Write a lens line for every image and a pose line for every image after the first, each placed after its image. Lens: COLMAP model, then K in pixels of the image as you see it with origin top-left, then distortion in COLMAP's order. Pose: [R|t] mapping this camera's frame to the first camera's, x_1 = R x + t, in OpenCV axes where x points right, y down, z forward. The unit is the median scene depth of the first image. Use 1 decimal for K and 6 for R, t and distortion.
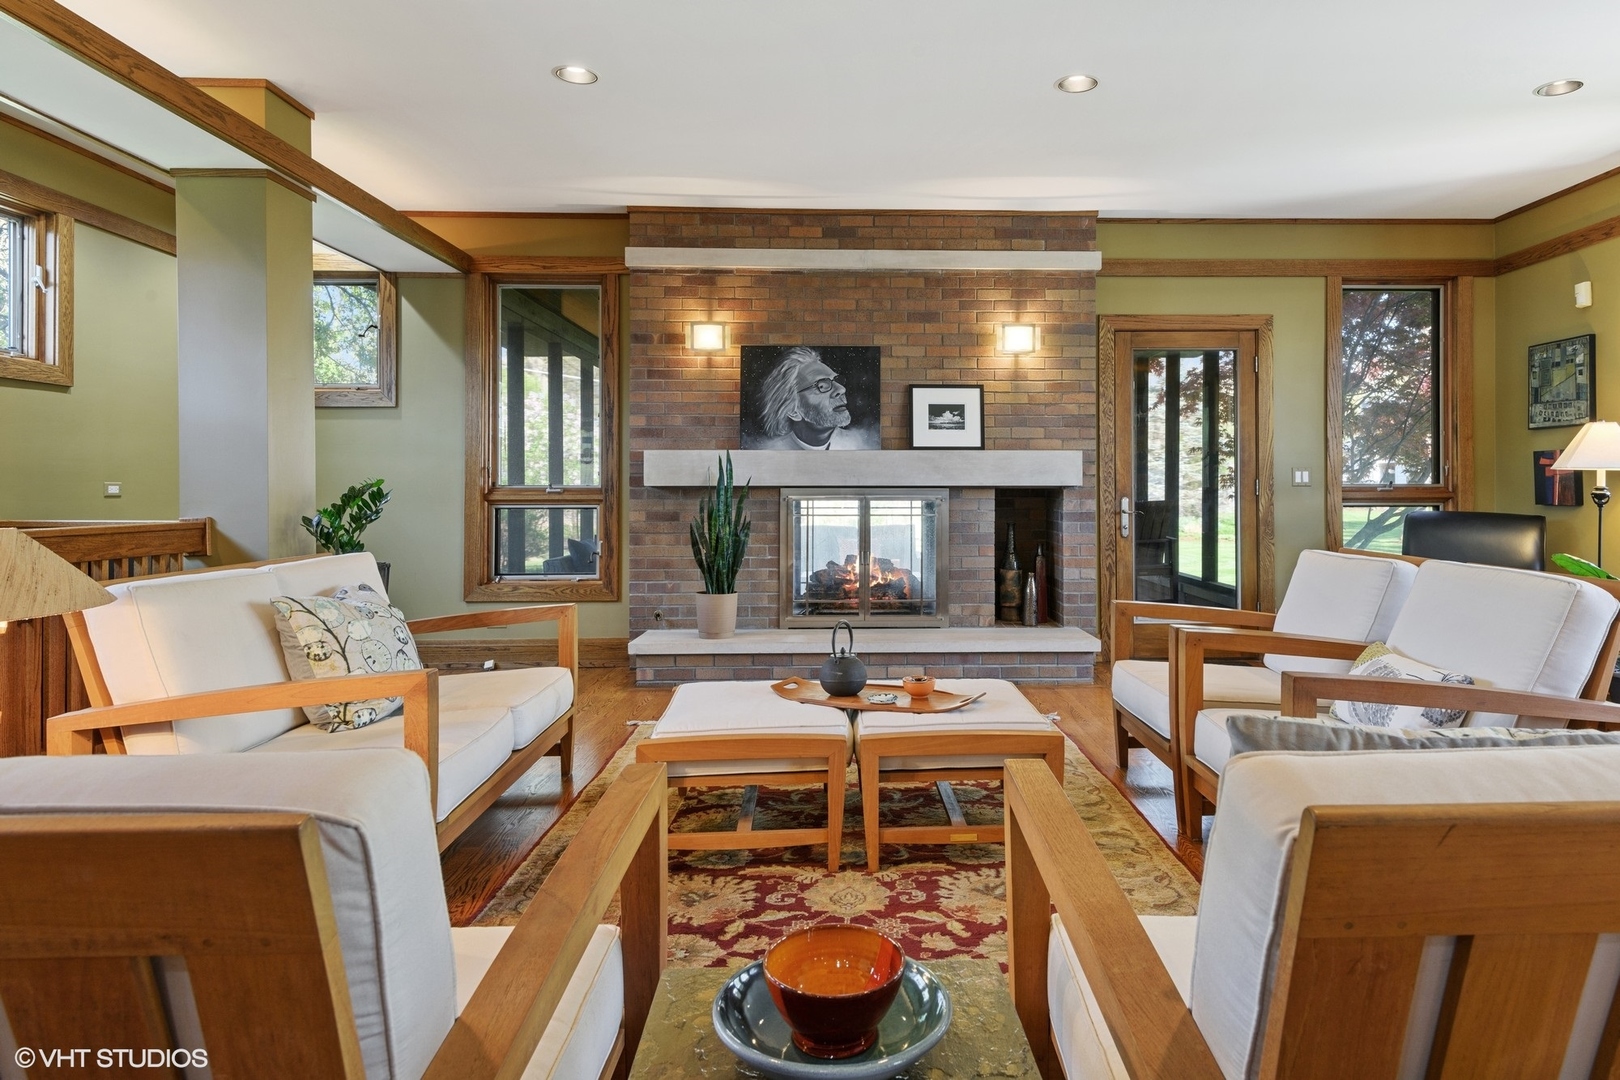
lens RADIAL K [[939.1, 0, 809.0], [0, 939.1, 532.5], [0, 0, 1]] dist [0.001410, 0.000126]
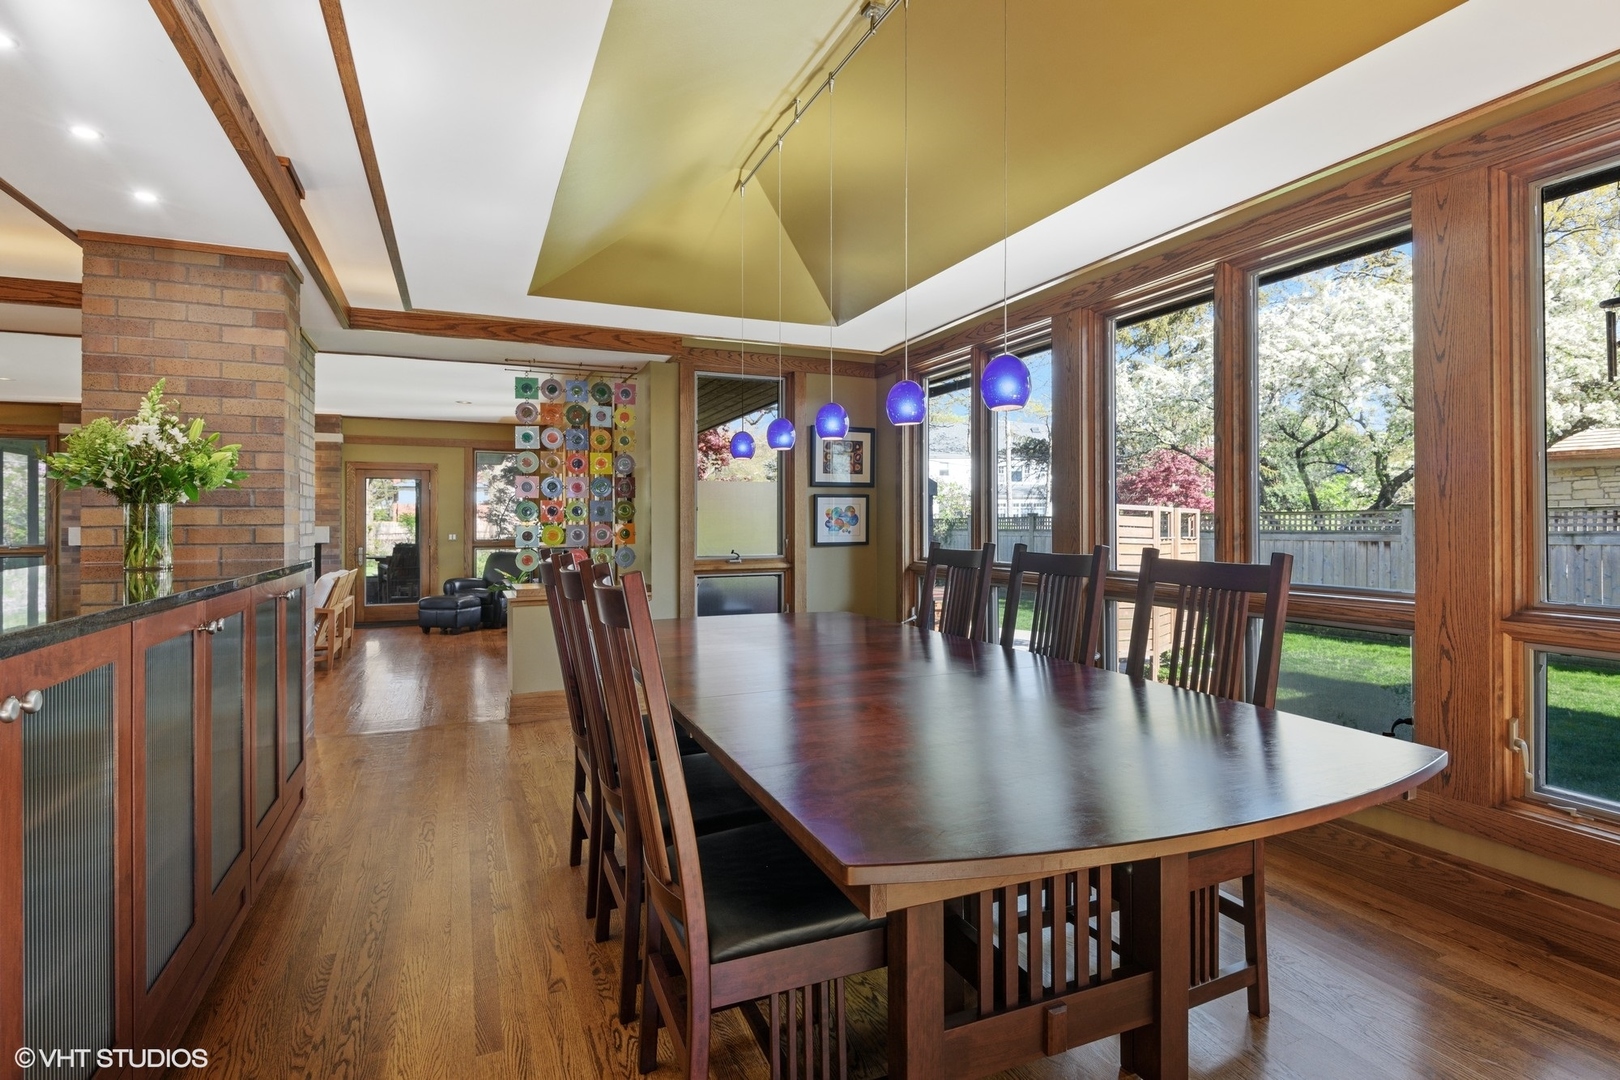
lens RADIAL K [[820.5, 0, 814.6], [0, 820.5, 532.8], [0, 0, 1]] dist [0.002786, 0.000234]
pose [[0.931107, -0.003992, 0.364725, 0.632830], [0.005108, 0.999985, -0.002097, -0.062006], [-0.364712, 0.003815, 0.931113, -1.152017]]
